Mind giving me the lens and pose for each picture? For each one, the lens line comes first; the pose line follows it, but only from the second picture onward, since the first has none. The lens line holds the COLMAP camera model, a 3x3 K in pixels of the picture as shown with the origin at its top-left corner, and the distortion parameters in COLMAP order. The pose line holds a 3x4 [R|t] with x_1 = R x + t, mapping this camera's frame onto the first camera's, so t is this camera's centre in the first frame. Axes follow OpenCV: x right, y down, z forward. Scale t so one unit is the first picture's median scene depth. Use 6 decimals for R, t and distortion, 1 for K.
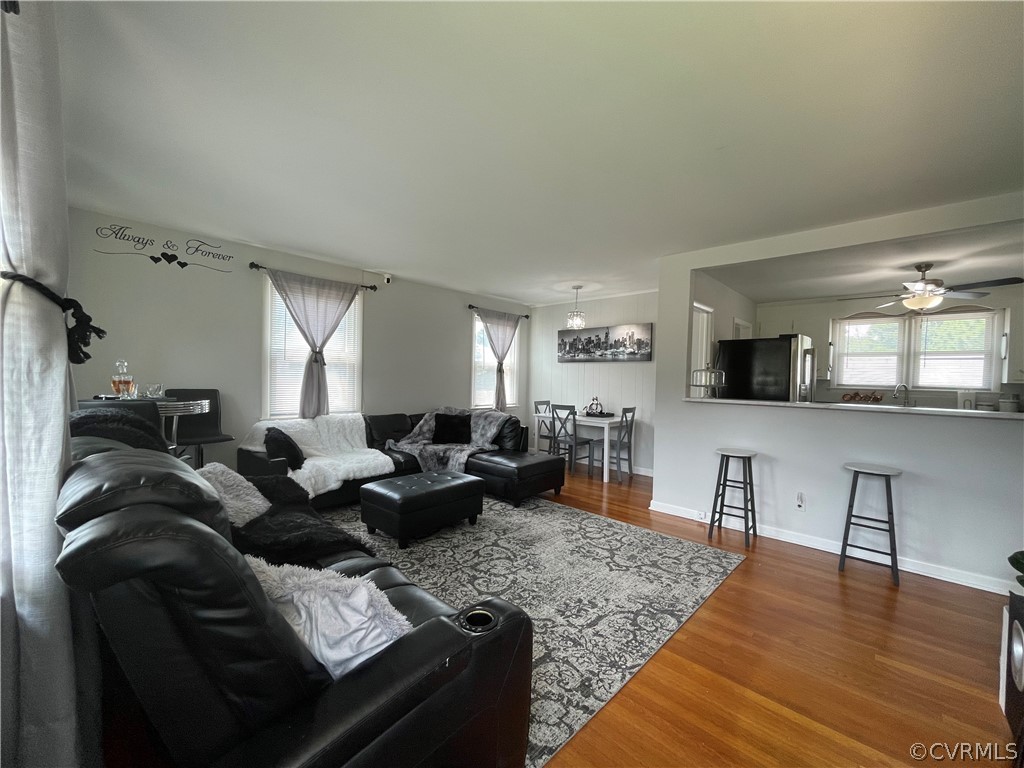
lens RADIAL K [[409.9, 0, 512.0], [0, 409.9, 384.0], [0, 0, 1]] dist [-0.000431, -0.000109]
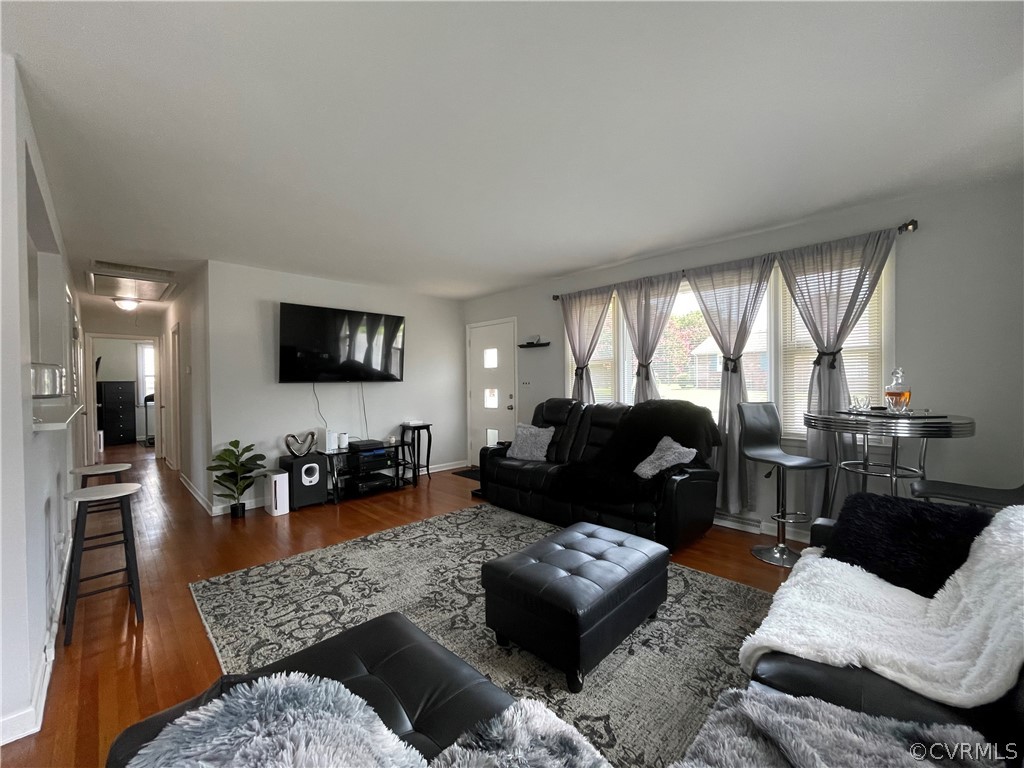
lens RADIAL K [[409.9, 0, 512.0], [0, 409.9, 384.0], [0, 0, 1]] dist [-0.000431, -0.000109]
pose [[-0.998951, -0.013322, 0.043808, -0.152680], [-0.011993, 0.999464, 0.030451, -0.041733], [-0.044190, 0.029893, -0.998576, 1.845751]]
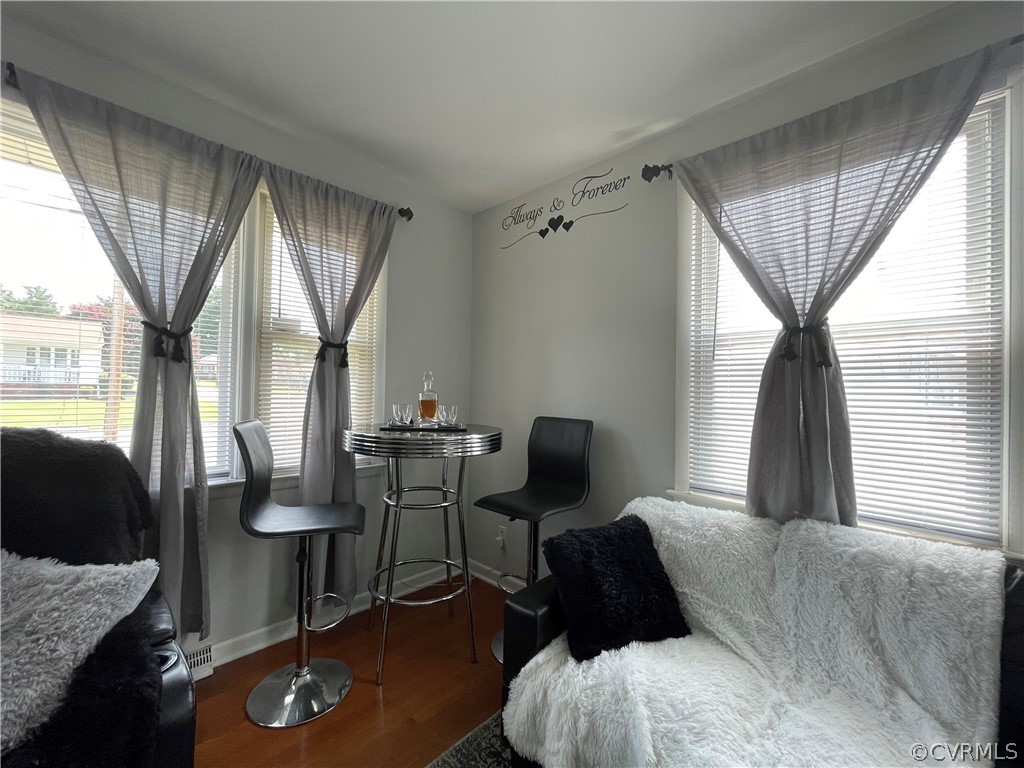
lens RADIAL K [[409.9, 0, 512.0], [0, 409.9, 384.0], [0, 0, 1]] dist [-0.000431, -0.000109]
pose [[-0.014187, -0.042044, -0.999015, -0.187963], [-0.039895, 0.998344, -0.041449, -0.010313], [0.999103, 0.039268, -0.015841, 1.089358]]
